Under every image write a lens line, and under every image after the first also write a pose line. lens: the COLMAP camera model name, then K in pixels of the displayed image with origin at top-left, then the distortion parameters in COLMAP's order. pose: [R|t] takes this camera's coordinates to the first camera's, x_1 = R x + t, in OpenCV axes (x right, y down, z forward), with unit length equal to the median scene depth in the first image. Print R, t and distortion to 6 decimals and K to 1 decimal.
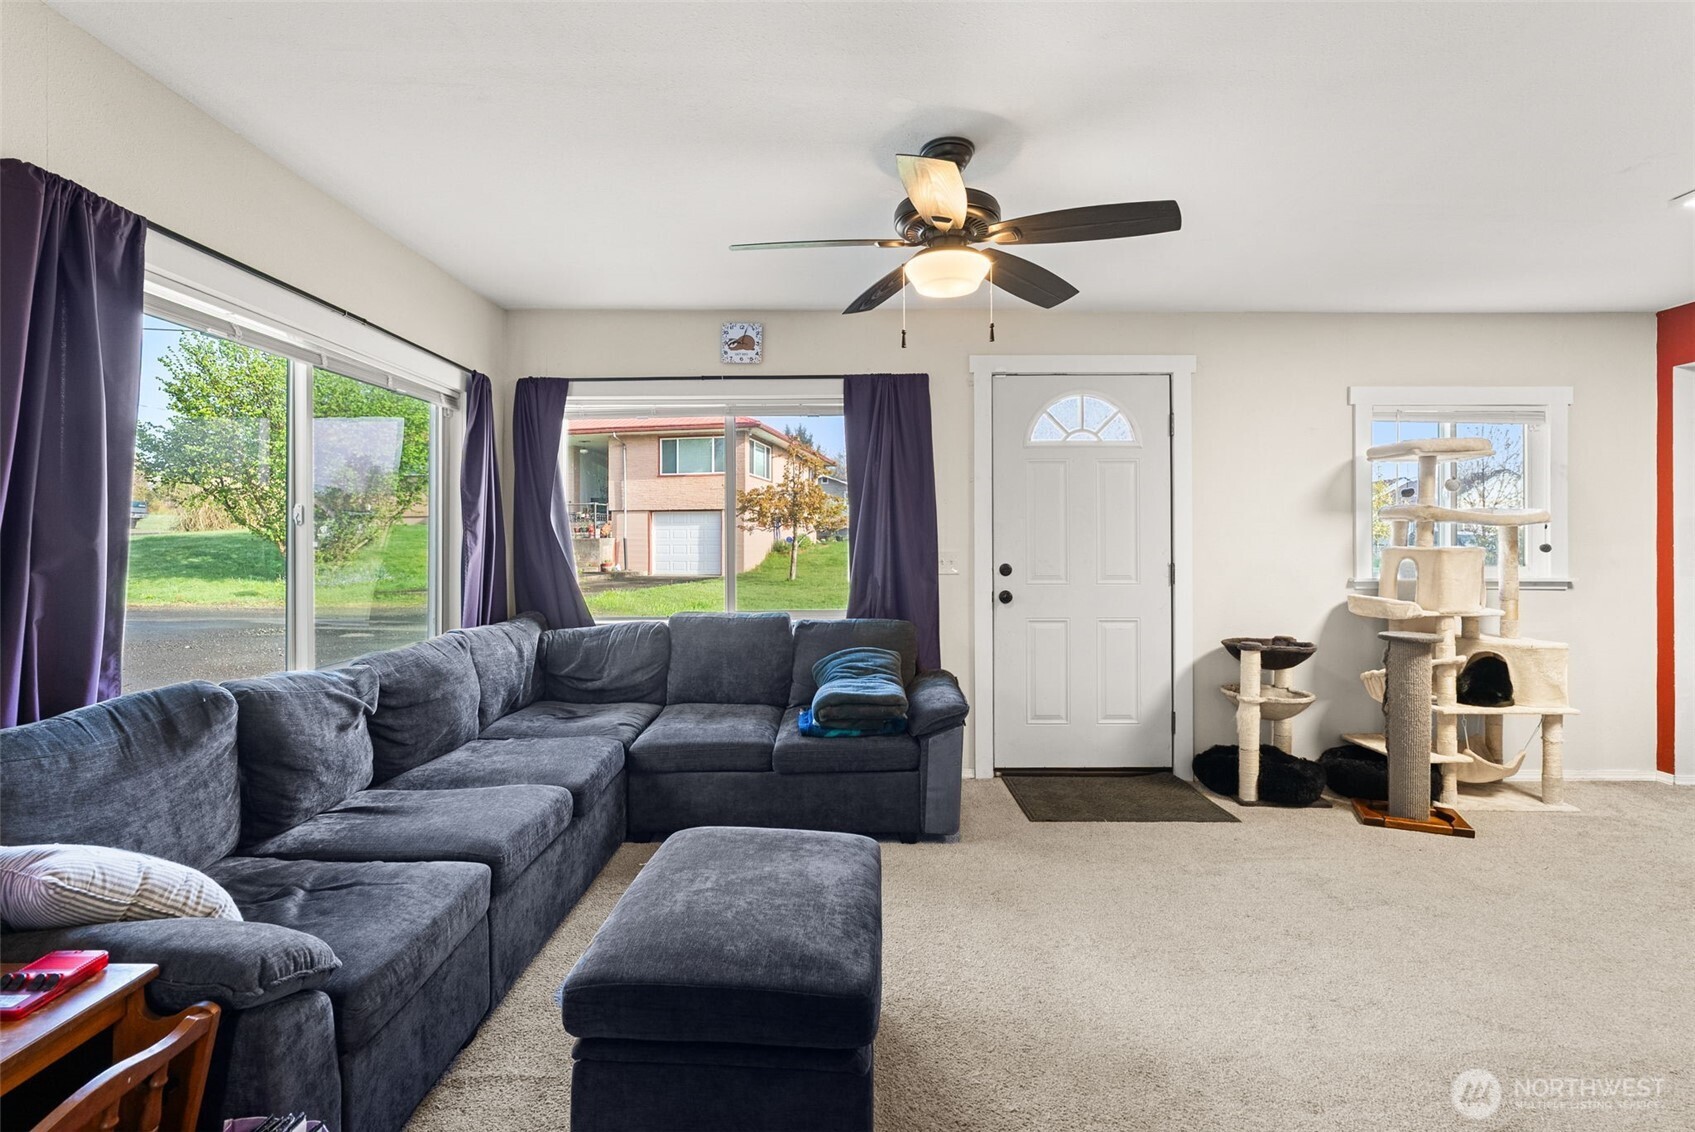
lens RADIAL K [[770.2, 0, 846.8], [0, 770.2, 559.2], [0, 0, 1]] dist [-0.001290, 0.001372]
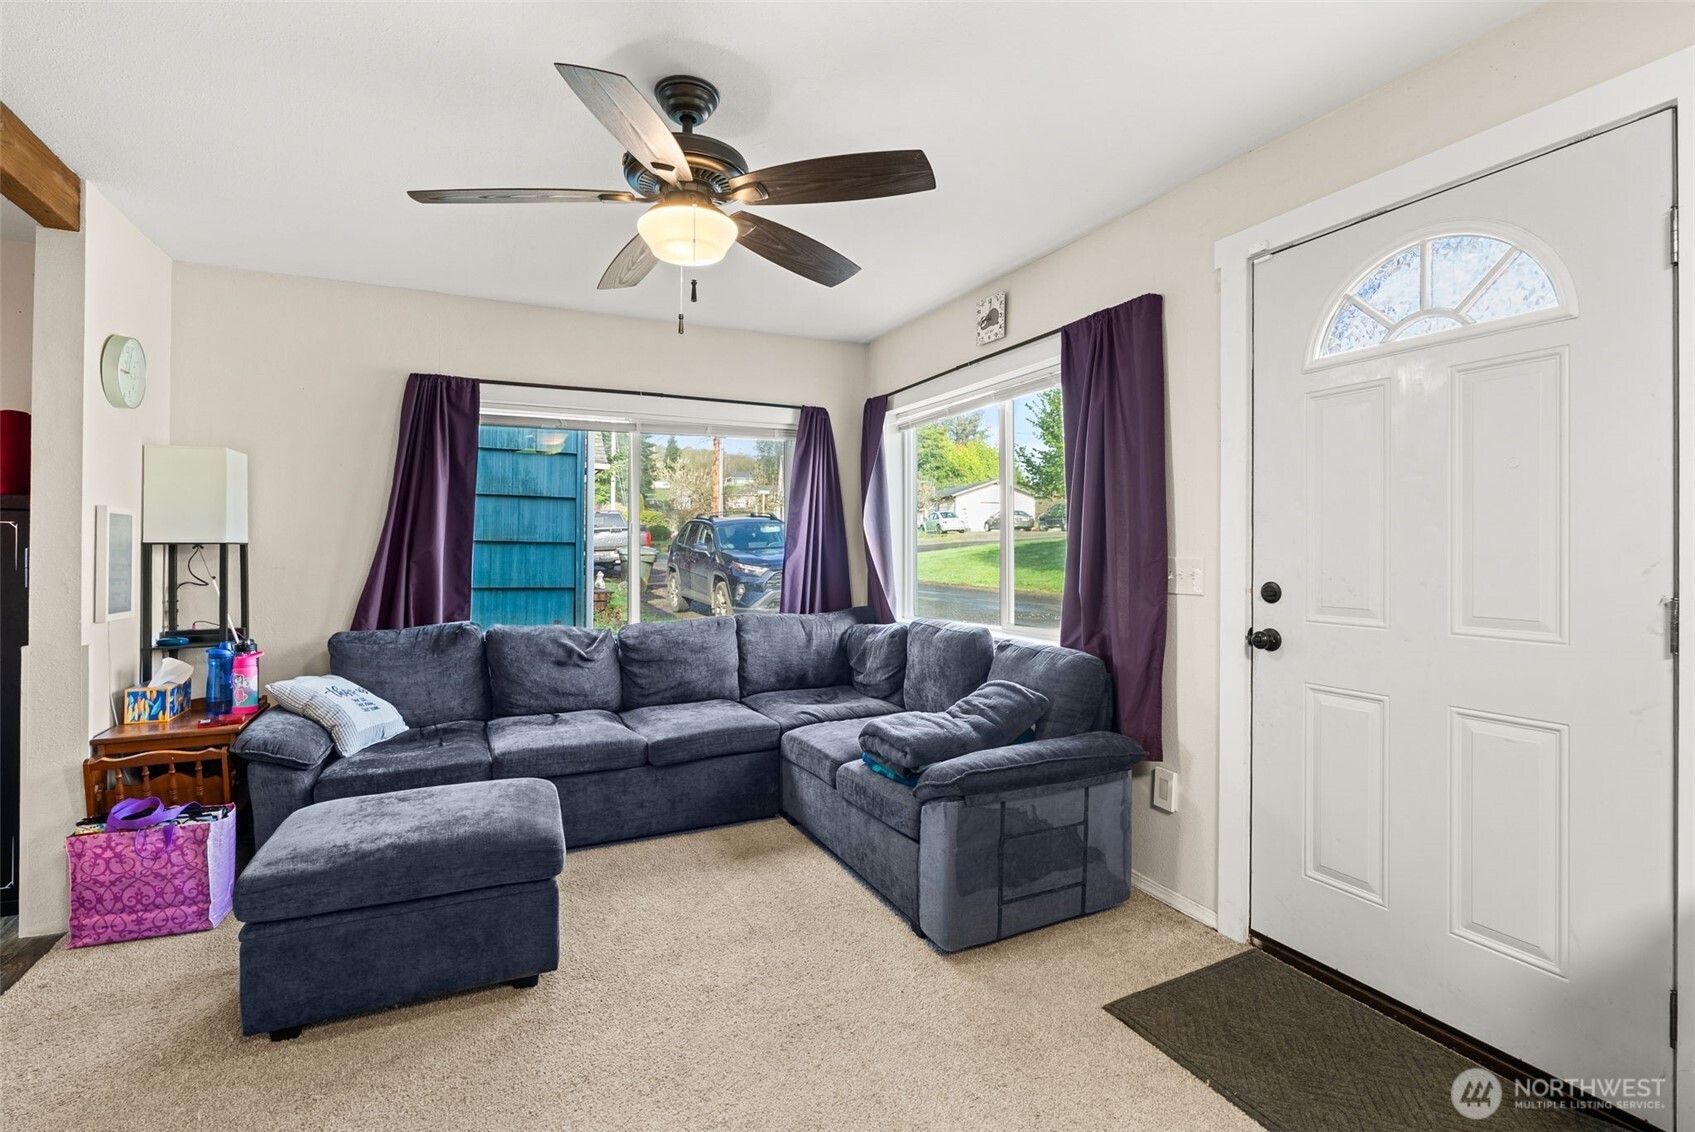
lens RADIAL K [[770.2, 0, 847.9], [0, 770.2, 550.2], [0, 0, 1]] dist [-0.001290, 0.001372]
pose [[0.447859, 0.005635, -0.894086, 0.583303], [-0.014008, 0.999902, -0.000715, -0.013020], [0.893994, 0.012844, 0.447894, 0.463908]]
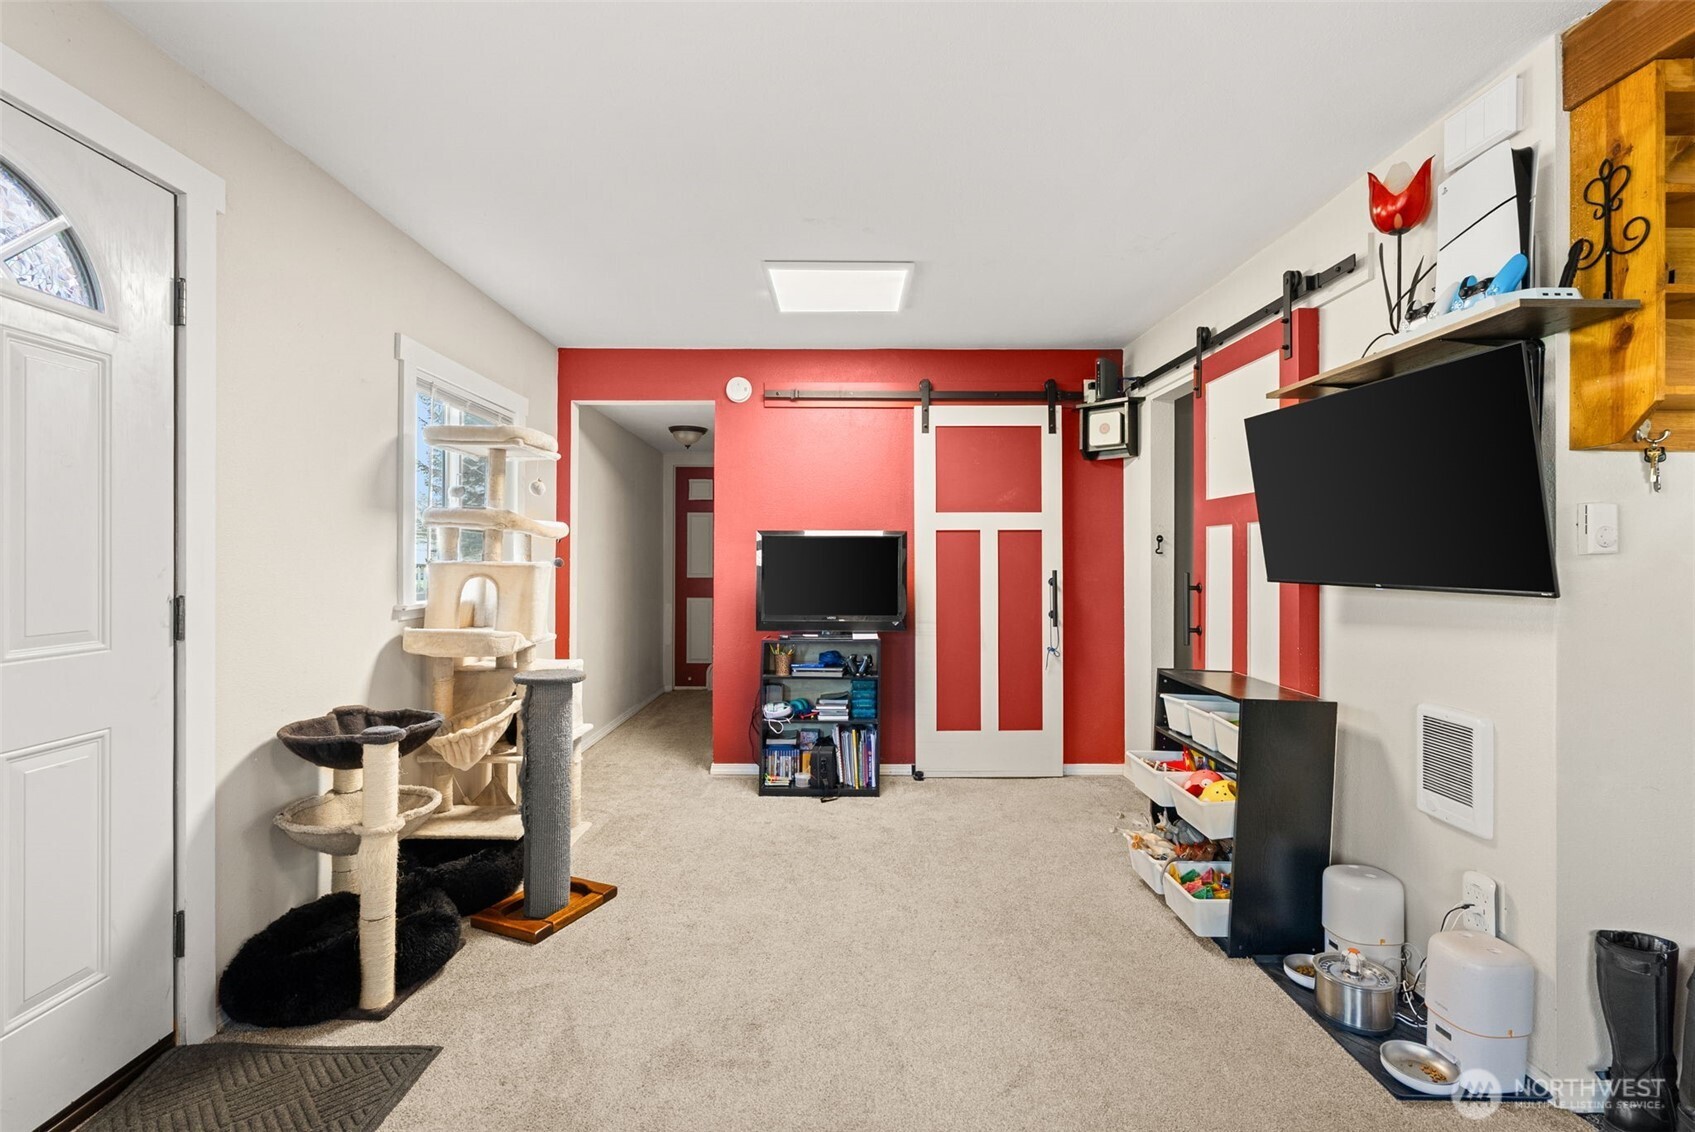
lens RADIAL K [[770.2, 0, 847.8], [0, 770.2, 557.9], [0, 0, 1]] dist [-0.001290, 0.001372]
pose [[0.001106, 0.004708, 0.999988, -0.048302], [0.010643, 0.999932, -0.004720, -0.011635], [-0.999943, 0.010649, 0.001056, 0.592685]]
